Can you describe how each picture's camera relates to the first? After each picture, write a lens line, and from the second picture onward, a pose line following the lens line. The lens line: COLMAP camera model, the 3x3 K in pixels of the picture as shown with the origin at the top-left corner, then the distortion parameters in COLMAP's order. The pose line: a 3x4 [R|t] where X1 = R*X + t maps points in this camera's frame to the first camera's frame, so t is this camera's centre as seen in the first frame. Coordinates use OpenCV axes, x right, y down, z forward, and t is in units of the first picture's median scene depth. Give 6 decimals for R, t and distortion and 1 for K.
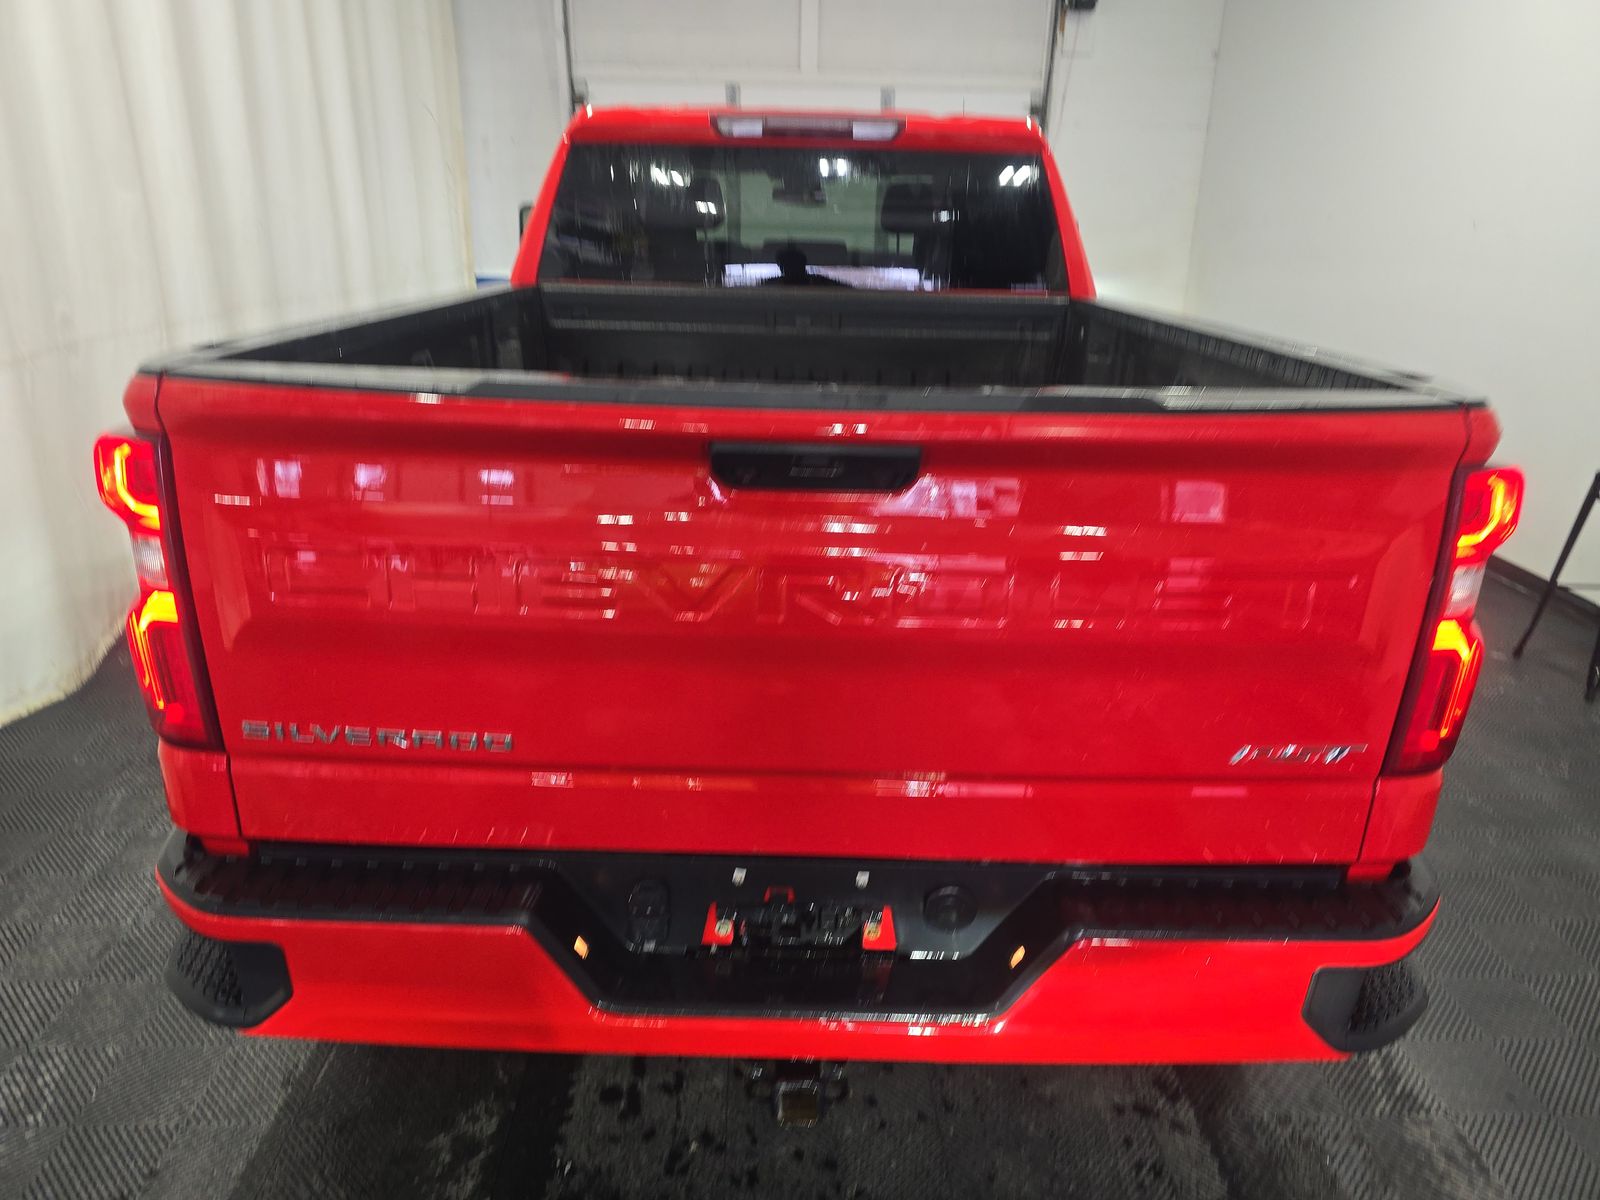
lens RADIAL K [[1078.0, 0, 800.6], [0, 1078.0, 595.1], [0, 0, 1]] dist [0.006457, -0.000035]
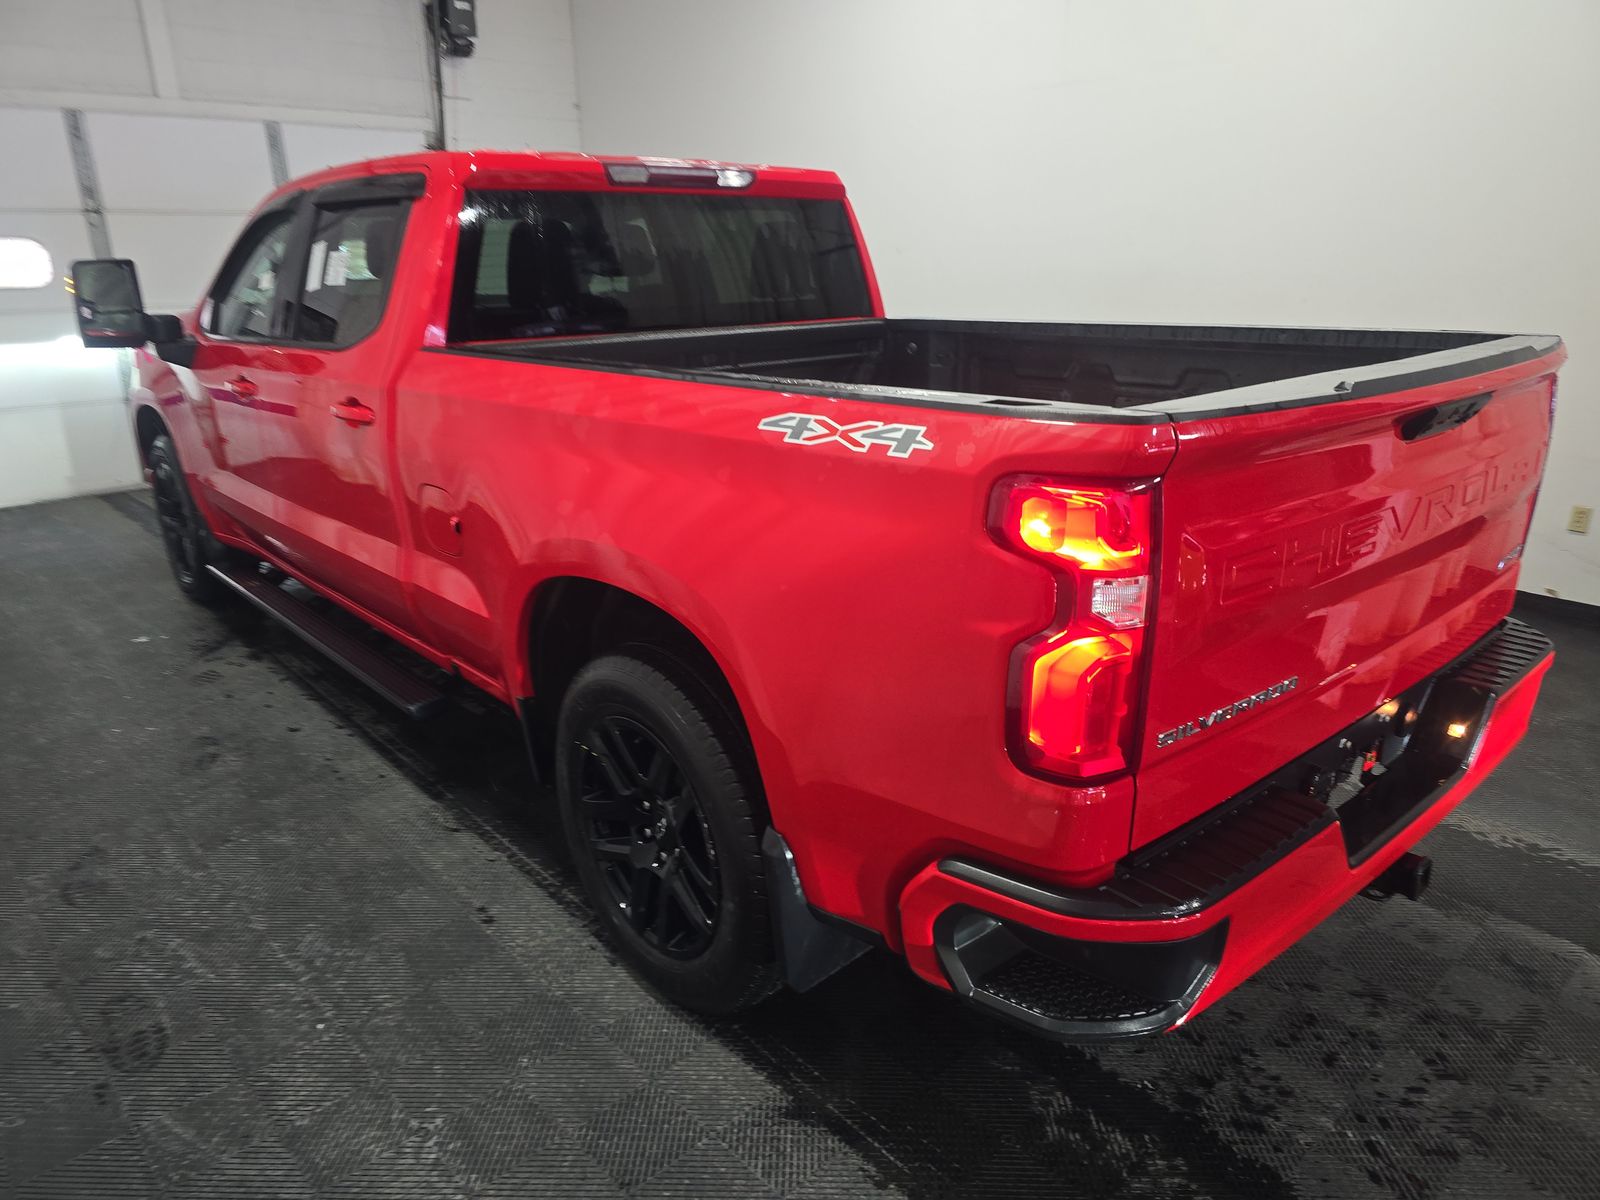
lens RADIAL K [[1078.0, 0, 801.0], [0, 1078.0, 604.3], [0, 0, 1]] dist [0.006457, -0.000035]
pose [[0.755103, -0.229854, 0.613993, -0.351629], [0.244016, 0.967774, 0.062198, -0.040227], [-0.608503, 0.102858, 0.786857, 0.088223]]
